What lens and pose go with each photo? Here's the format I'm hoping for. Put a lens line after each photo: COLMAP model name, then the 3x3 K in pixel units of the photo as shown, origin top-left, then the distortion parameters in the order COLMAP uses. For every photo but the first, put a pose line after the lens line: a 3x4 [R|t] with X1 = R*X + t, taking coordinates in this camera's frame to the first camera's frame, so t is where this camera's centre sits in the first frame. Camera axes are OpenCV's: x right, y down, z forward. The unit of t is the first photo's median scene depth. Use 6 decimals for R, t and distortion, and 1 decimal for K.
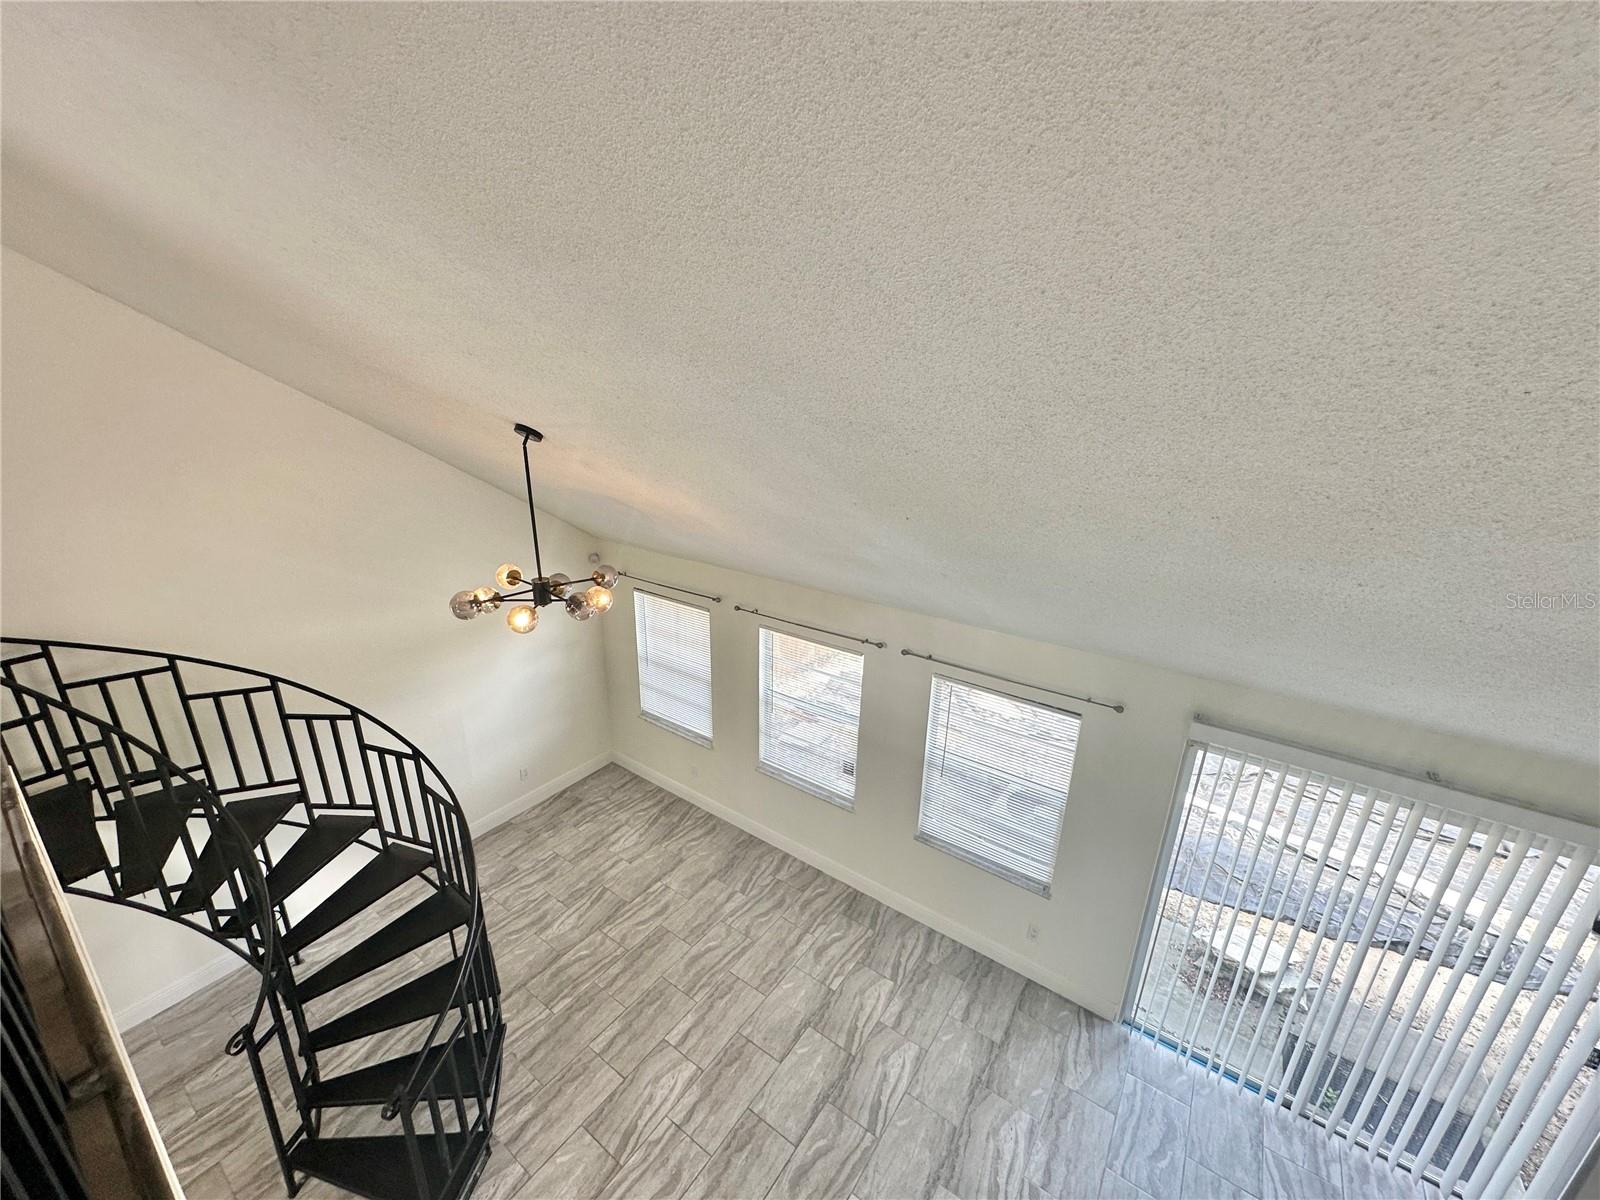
lens RADIAL K [[639.1, 0, 802.7], [0, 639.1, 606.0], [0, 0, 1]] dist [-0.002660, 0.000804]
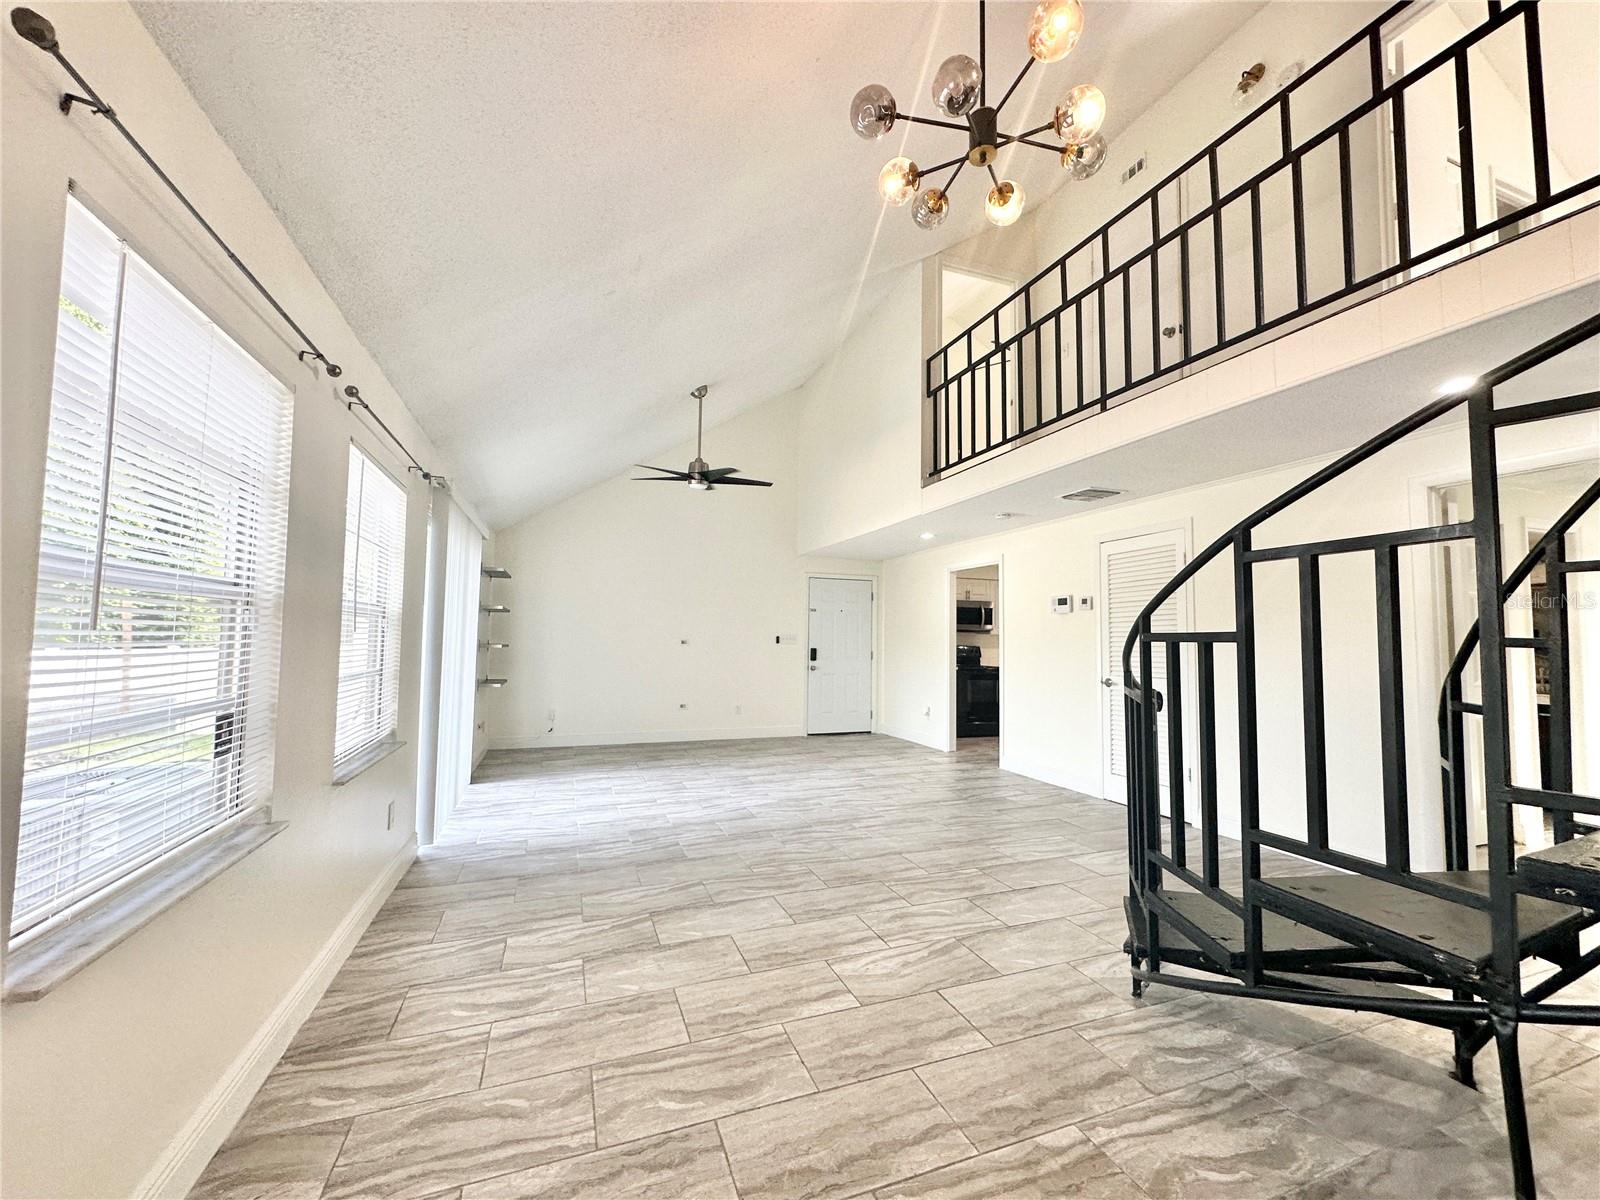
lens RADIAL K [[639.1, 0, 804.4], [0, 639.1, 602.1], [0, 0, 1]] dist [-0.002660, 0.000804]
pose [[-0.828917, 0.000490, 0.559371, -0.484750], [0.155207, 0.960936, 0.229156, 0.191952], [-0.537408, 0.276770, -0.796613, 1.356727]]
